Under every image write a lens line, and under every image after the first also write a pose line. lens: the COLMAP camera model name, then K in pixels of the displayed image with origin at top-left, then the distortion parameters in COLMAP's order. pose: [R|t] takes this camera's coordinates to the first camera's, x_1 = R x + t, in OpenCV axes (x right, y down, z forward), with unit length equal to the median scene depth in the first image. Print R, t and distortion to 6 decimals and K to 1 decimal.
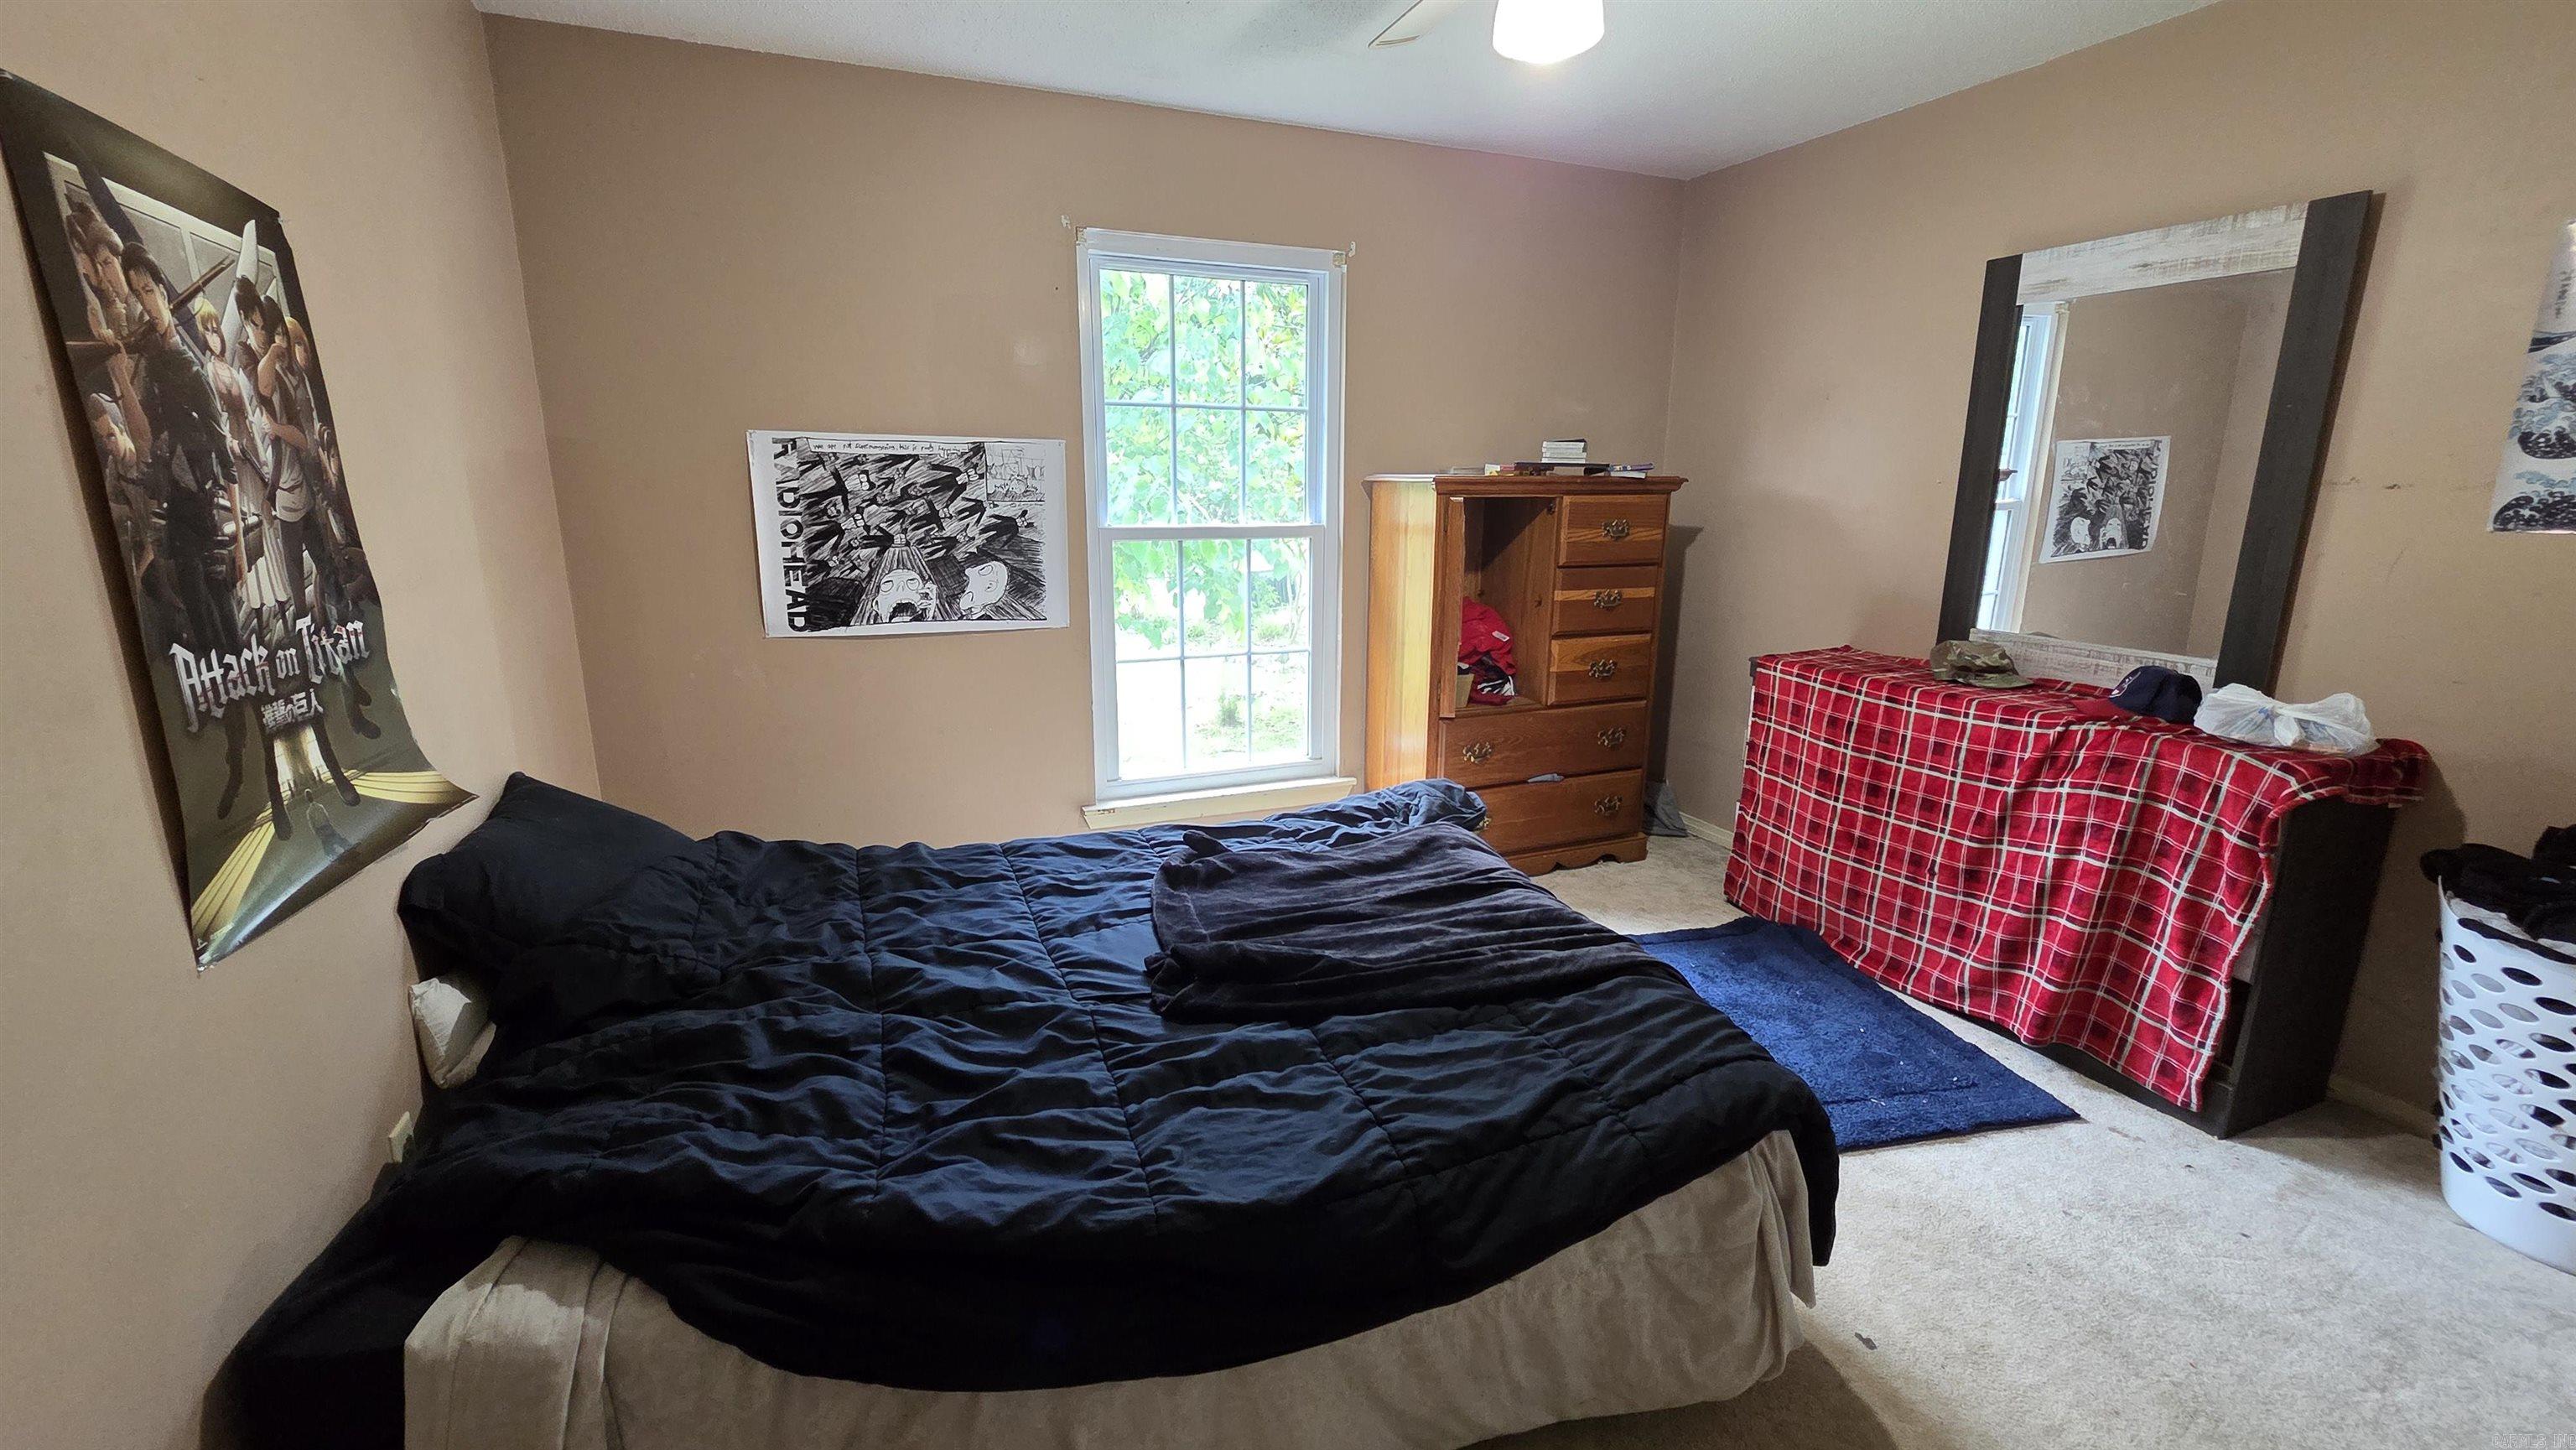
lens RADIAL K [[1054.9, 0, 1286.6], [0, 1054.9, 715.3], [0, 0, 1]] dist [0.004102, -0.000631]
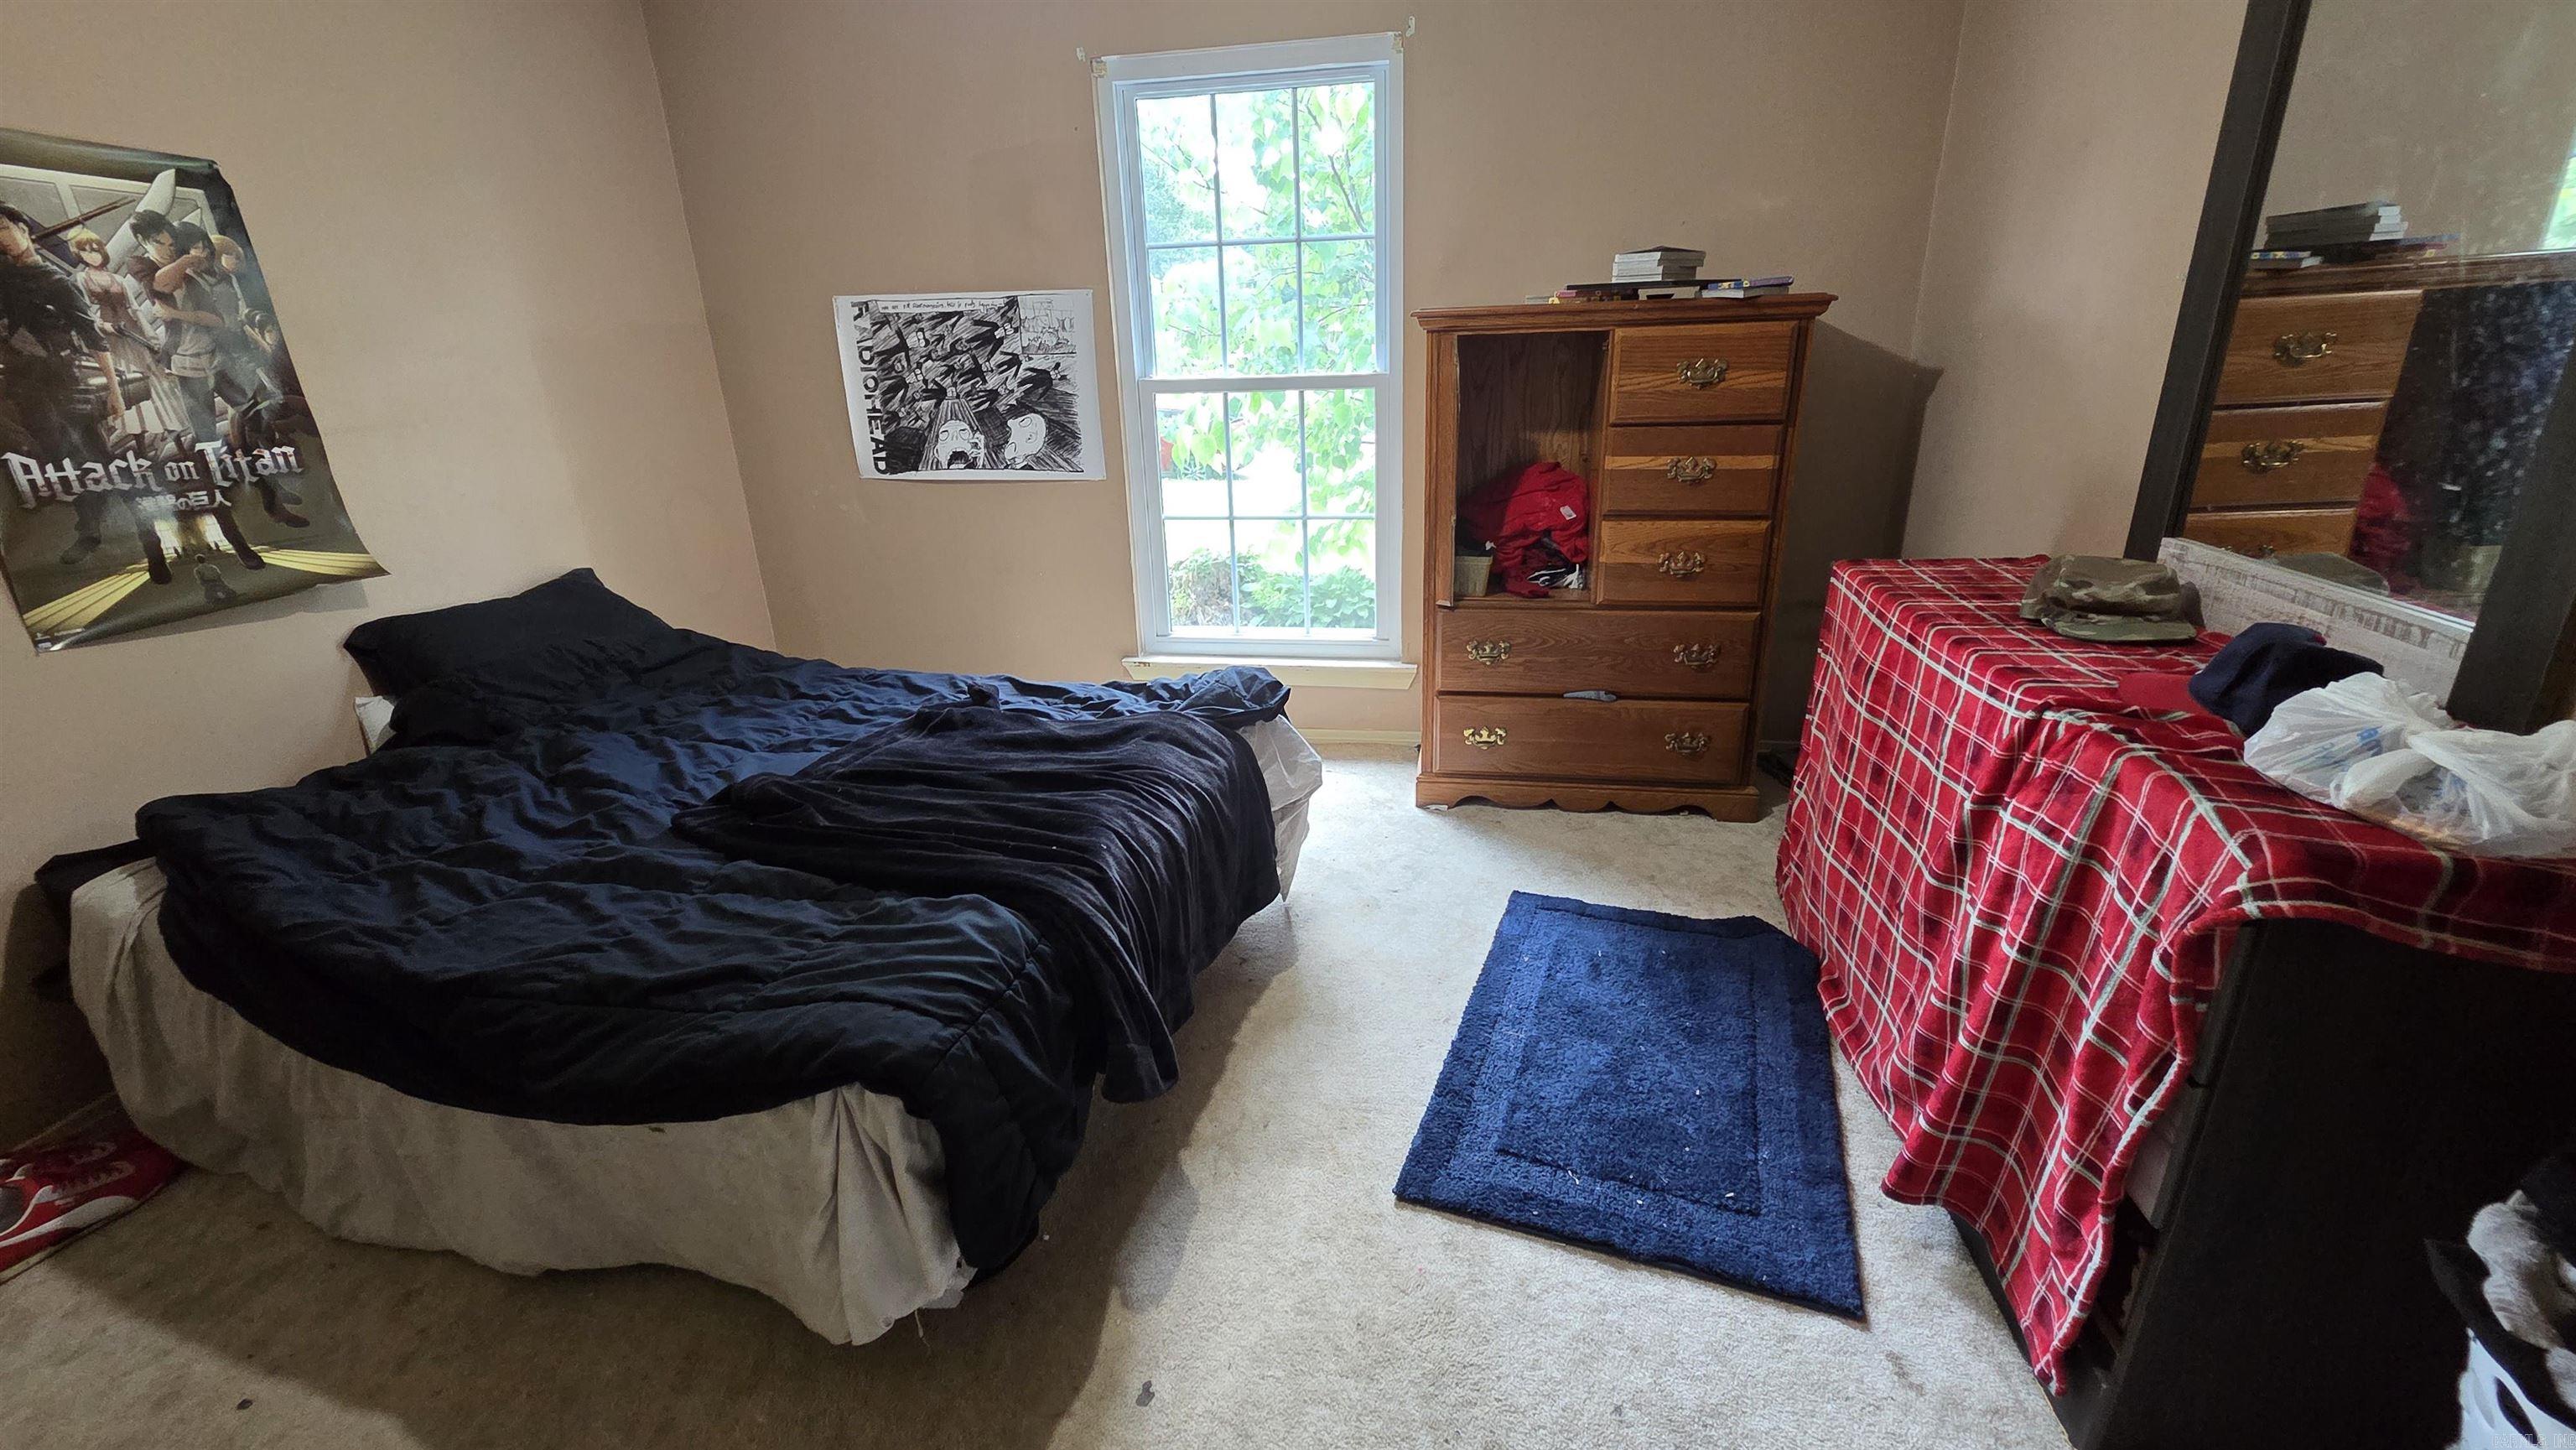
lens RADIAL K [[1054.9, 0, 1286.6], [0, 1054.9, 715.3], [0, 0, 1]] dist [0.004102, -0.000631]
pose [[0.838093, 0.154119, -0.523304, 0.559839], [-0.086565, 0.984681, 0.151362, -0.031750], [0.538616, -0.081555, 0.838595, 0.237536]]
